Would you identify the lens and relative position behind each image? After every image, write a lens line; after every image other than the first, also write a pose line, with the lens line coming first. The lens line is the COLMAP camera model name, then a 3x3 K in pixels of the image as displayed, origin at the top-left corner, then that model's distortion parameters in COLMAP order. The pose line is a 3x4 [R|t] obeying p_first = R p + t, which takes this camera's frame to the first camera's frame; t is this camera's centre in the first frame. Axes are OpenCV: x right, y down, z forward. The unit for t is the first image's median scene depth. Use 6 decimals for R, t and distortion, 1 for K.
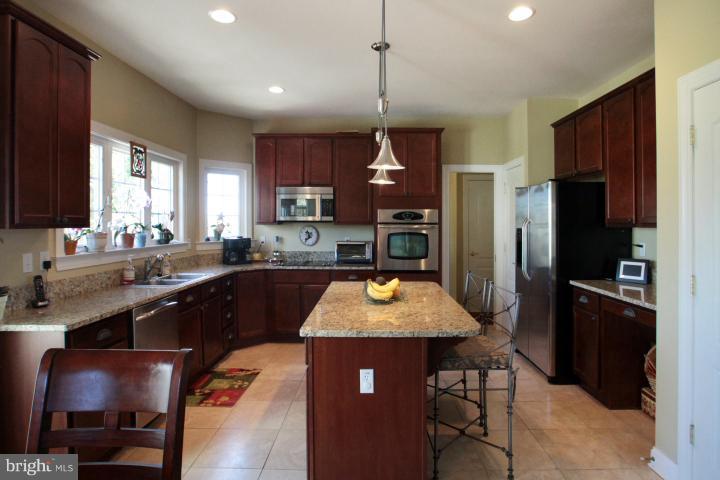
lens RADIAL K [[410.5, 0, 363.2], [0, 410.5, 236.5], [0, 0, 1]] dist [-0.048932, -0.000985]
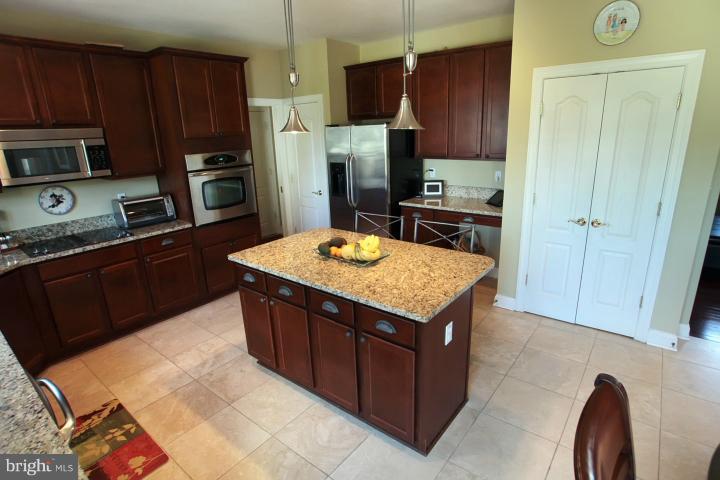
lens RADIAL K [[369.8, 0, 361.6], [0, 369.8, 235.9], [0, 0, 1]] dist [-0.025364, 0.004011]
pose [[0.590431, -0.259625, 0.764190, -0.368333], [0.068851, 0.959599, 0.272817, -0.089196], [-0.804146, -0.108464, 0.584453, 0.269922]]
